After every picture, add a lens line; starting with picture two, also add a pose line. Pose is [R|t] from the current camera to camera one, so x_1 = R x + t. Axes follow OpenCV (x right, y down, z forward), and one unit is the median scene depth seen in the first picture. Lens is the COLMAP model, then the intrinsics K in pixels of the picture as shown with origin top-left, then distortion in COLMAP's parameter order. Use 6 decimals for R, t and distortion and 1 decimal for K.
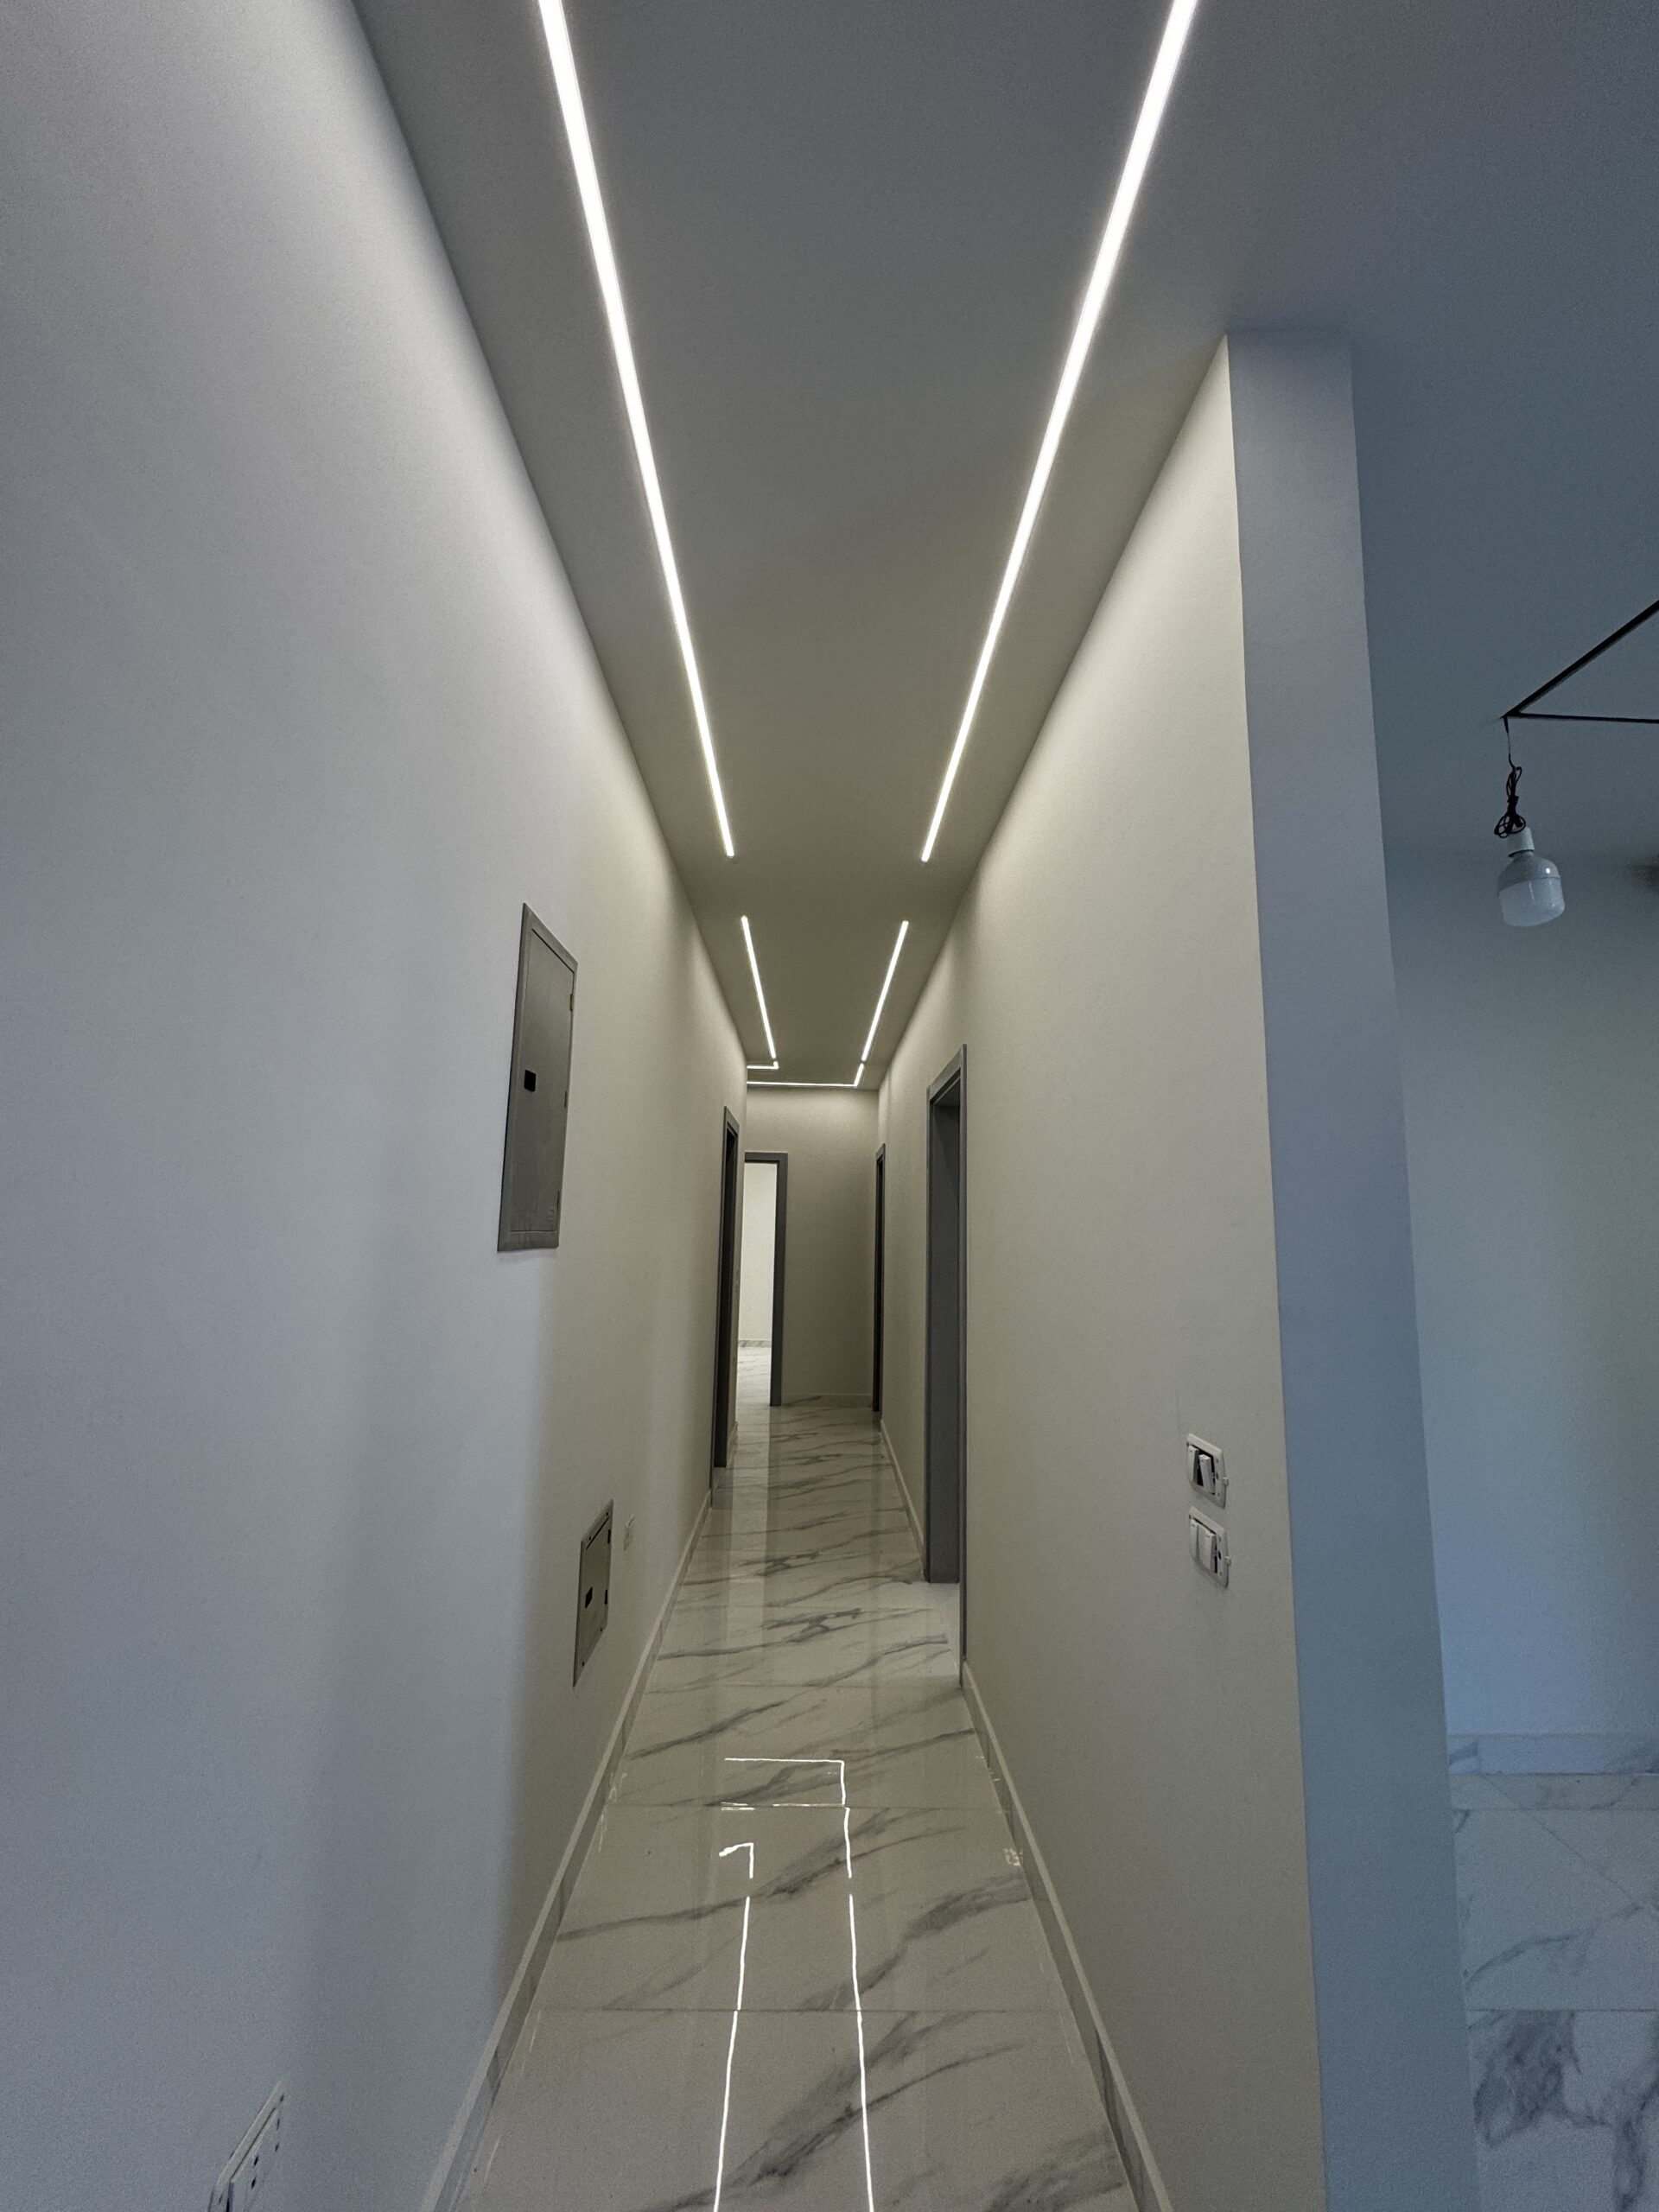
lens RADIAL K [[882.8, 0, 829.5], [0, 882.8, 1106.0], [0, 0, 1]] dist [0.001809, -0.003107]
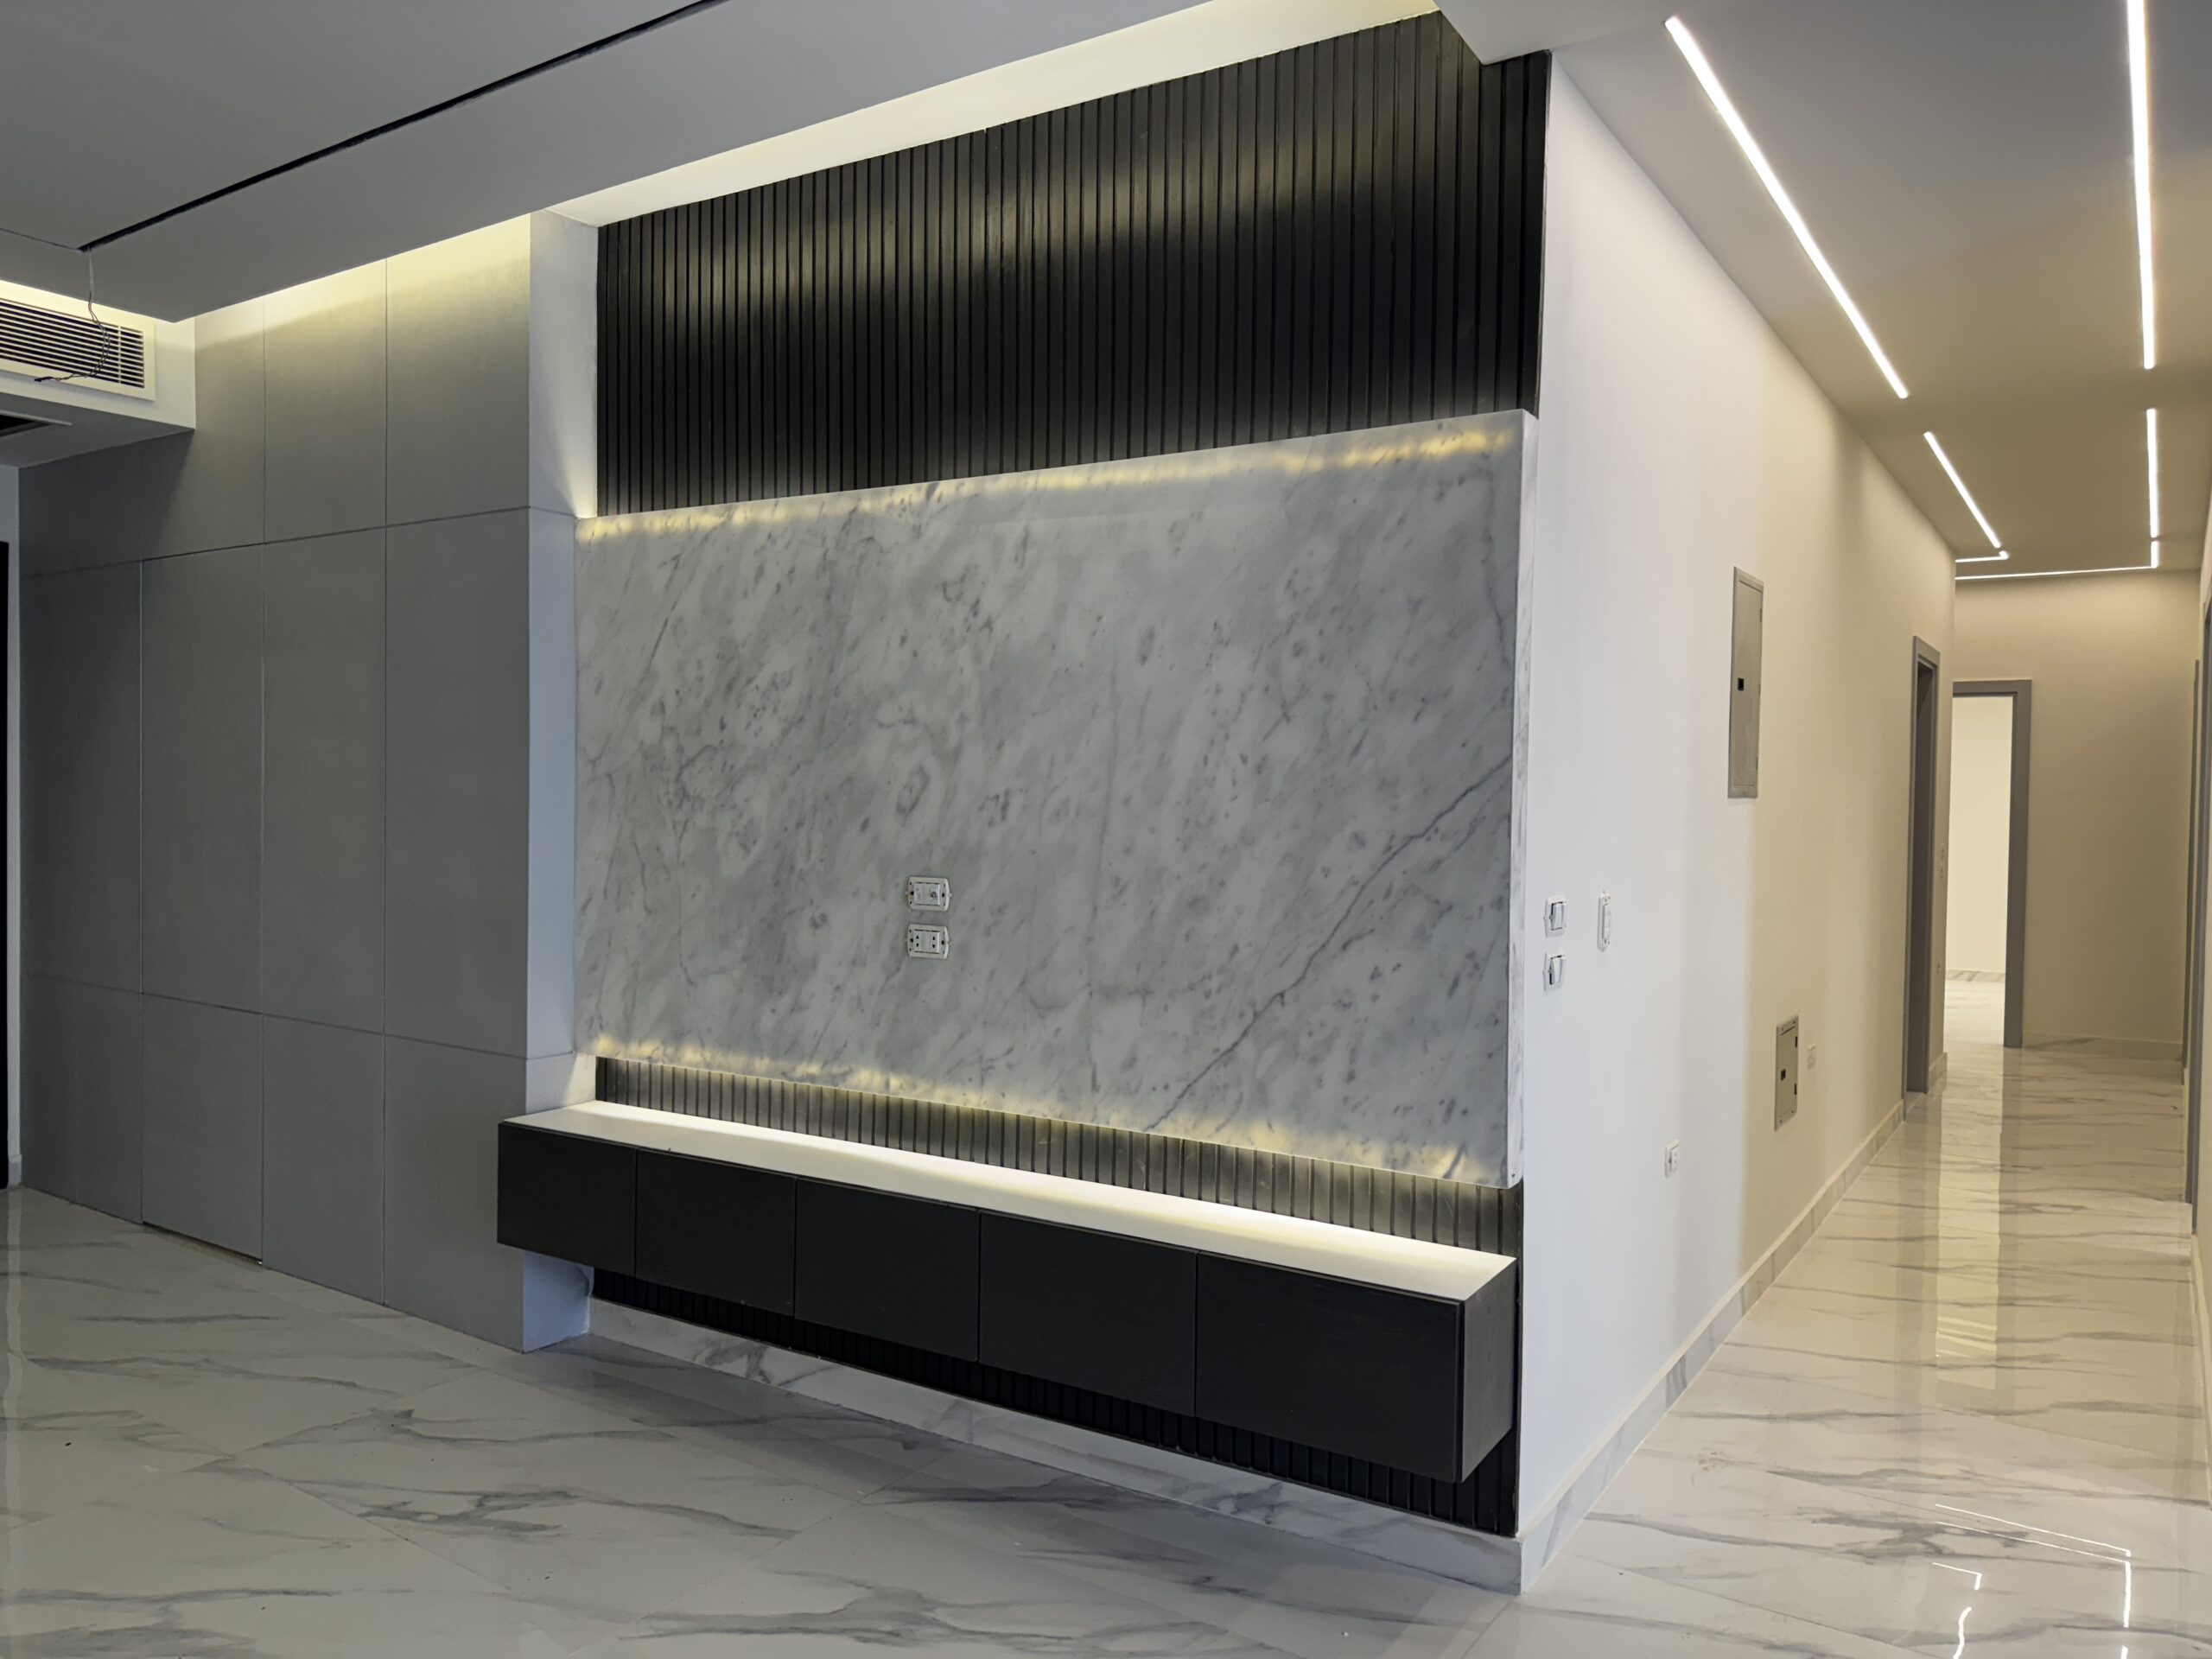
lens RADIAL K [[1555.8, 0, 1108.1], [0, 1555.8, 835.3], [0, 0, 1]] dist [0.166100, -0.295680]
pose [[0.821826, 0.004295, -0.569723, 0.133314], [0.084770, 0.987919, 0.129730, -0.093219], [0.563397, -0.154911, 0.811533, -0.785718]]
